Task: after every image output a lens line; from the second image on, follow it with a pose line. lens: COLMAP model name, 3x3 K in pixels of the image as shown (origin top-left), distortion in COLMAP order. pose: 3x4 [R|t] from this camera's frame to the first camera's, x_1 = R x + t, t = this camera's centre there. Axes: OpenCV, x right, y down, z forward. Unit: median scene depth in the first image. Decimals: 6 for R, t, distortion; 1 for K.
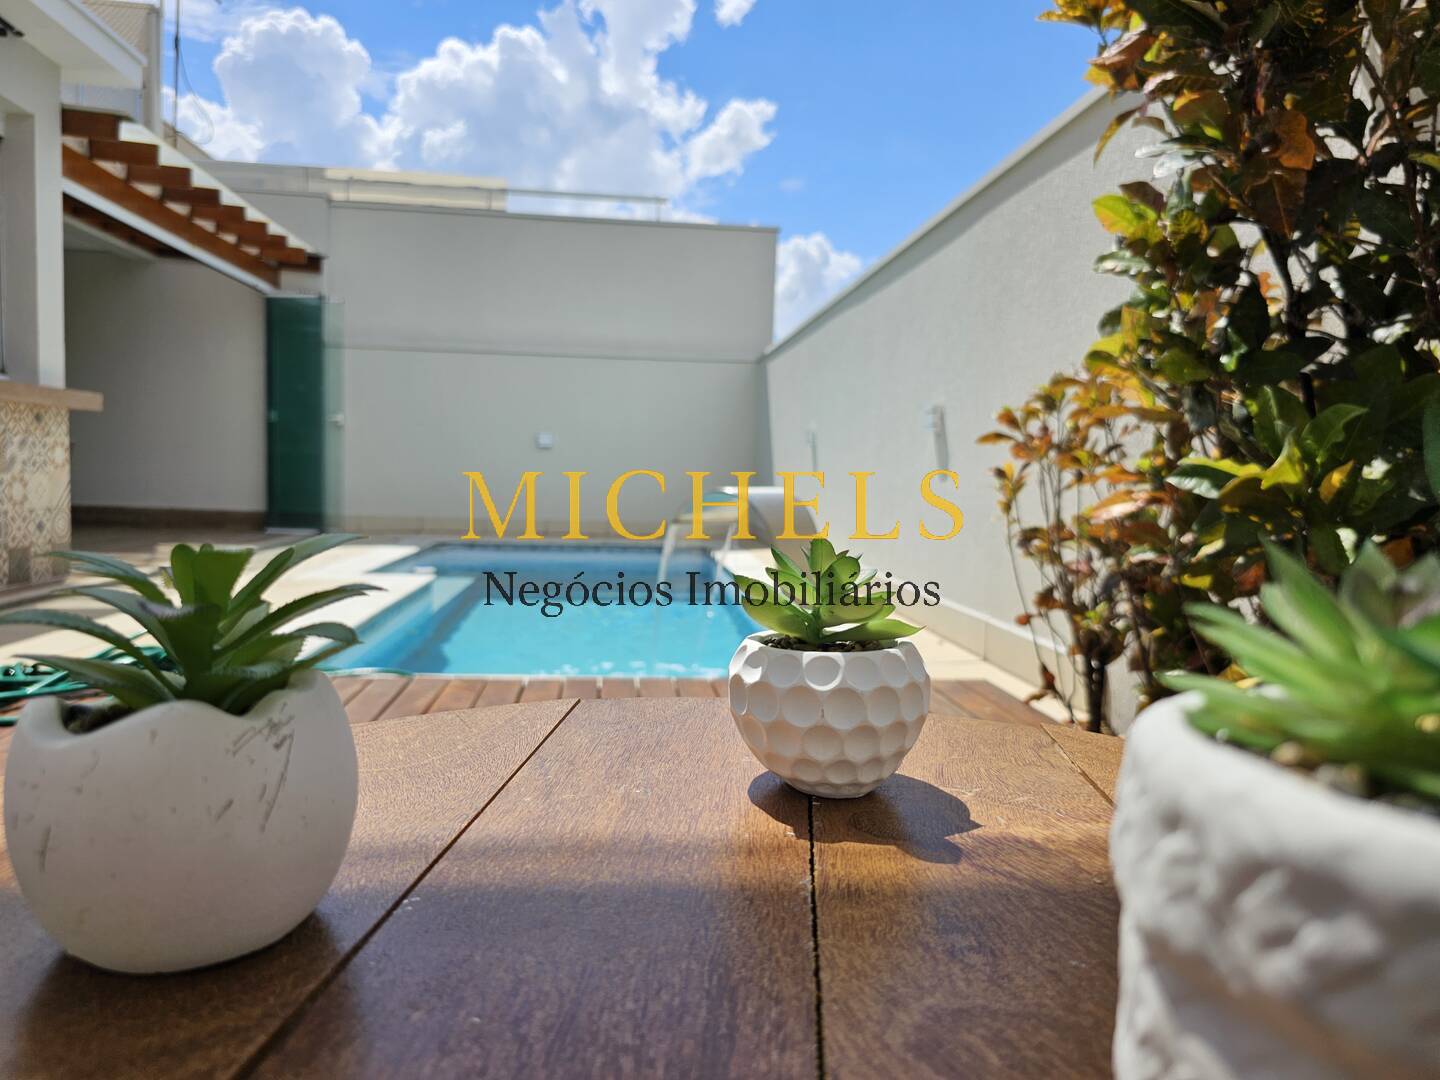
lens RADIAL K [[997.6, 0, 719.6], [0, 997.6, 551.1], [0, 0, 1]] dist [-0.000562, -0.006192]
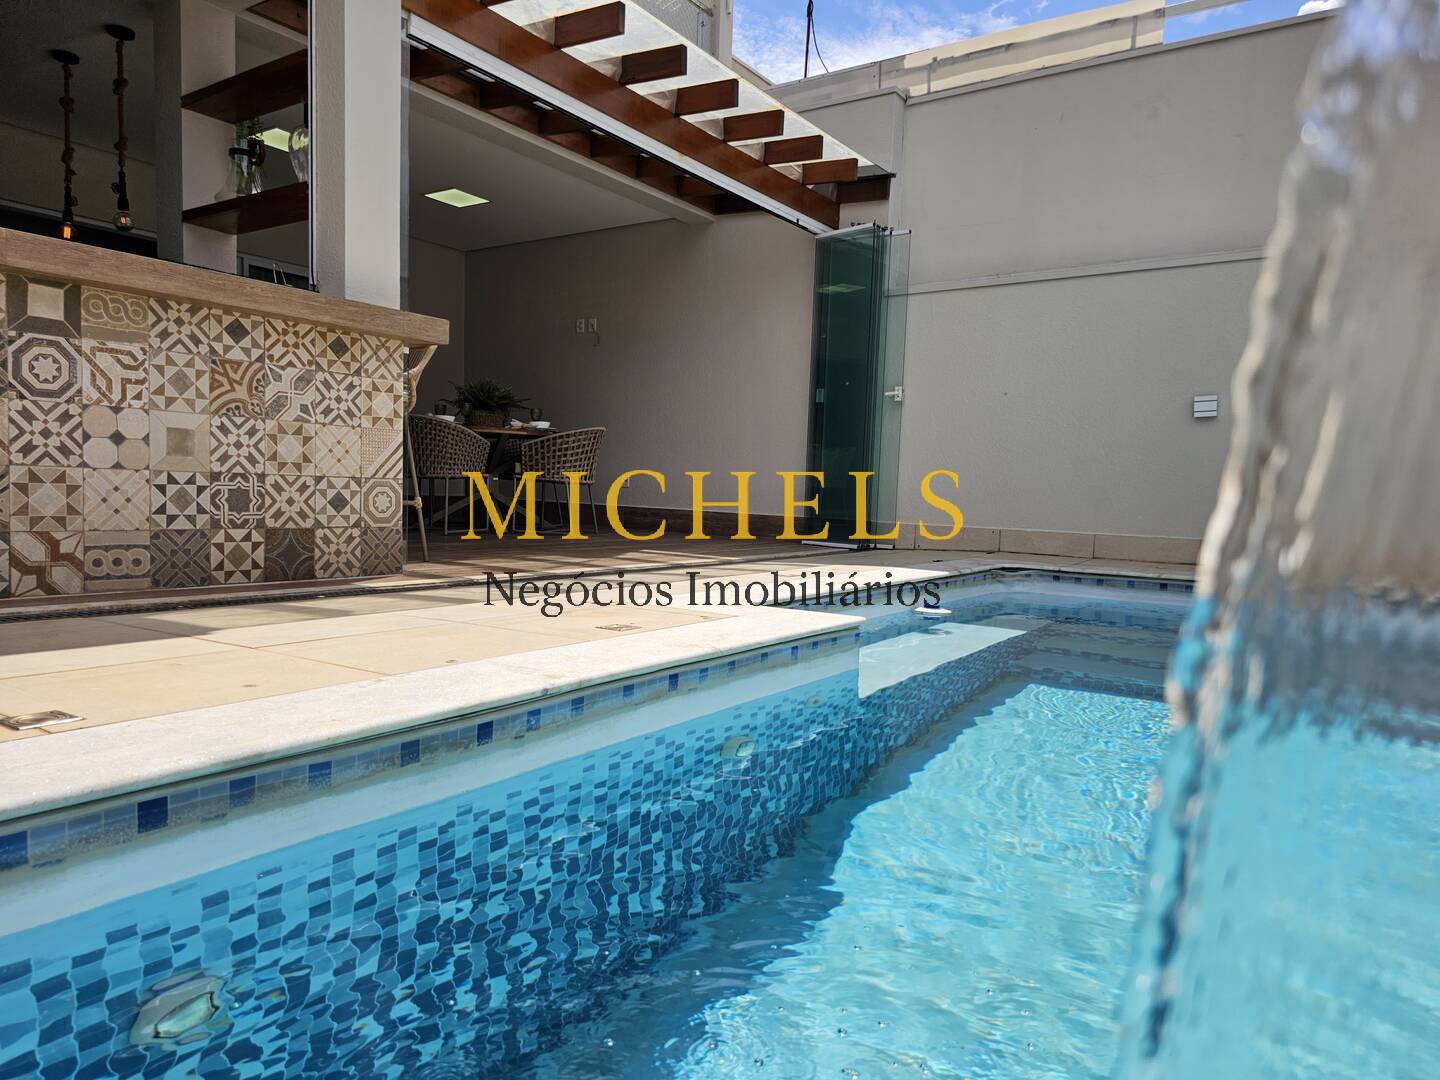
lens RADIAL K [[971.7, 0, 722.4], [0, 971.7, 557.7], [0, 0, 1]] dist [0.059487, -0.060598]
pose [[0.767278, 0.046456, -0.639630, -0.089810], [-0.064979, 0.997872, -0.005471, 0.003110], [0.638014, 0.045760, 0.768663, 2.349096]]
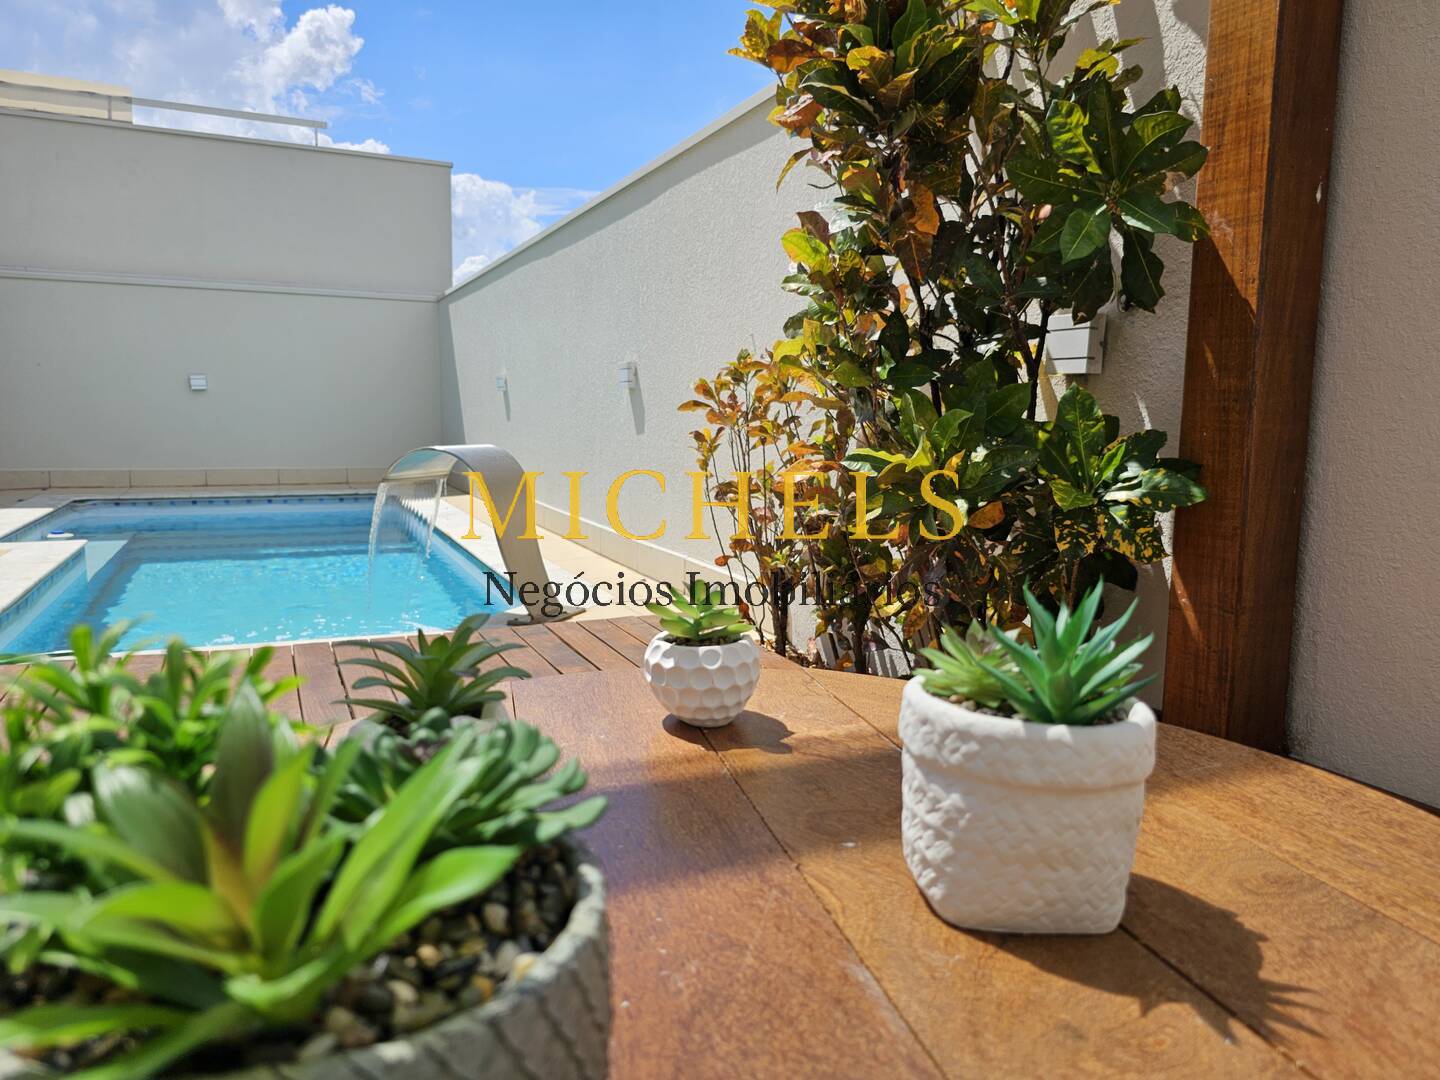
lens RADIAL K [[971.7, 0, 722.4], [0, 971.7, 557.7], [0, 0, 1]] dist [0.059487, -0.060598]
pose [[0.947441, -0.057764, 0.314674, -0.102982], [0.034292, 0.996235, 0.079628, -0.048787], [-0.318089, -0.064652, 0.945854, -0.160091]]
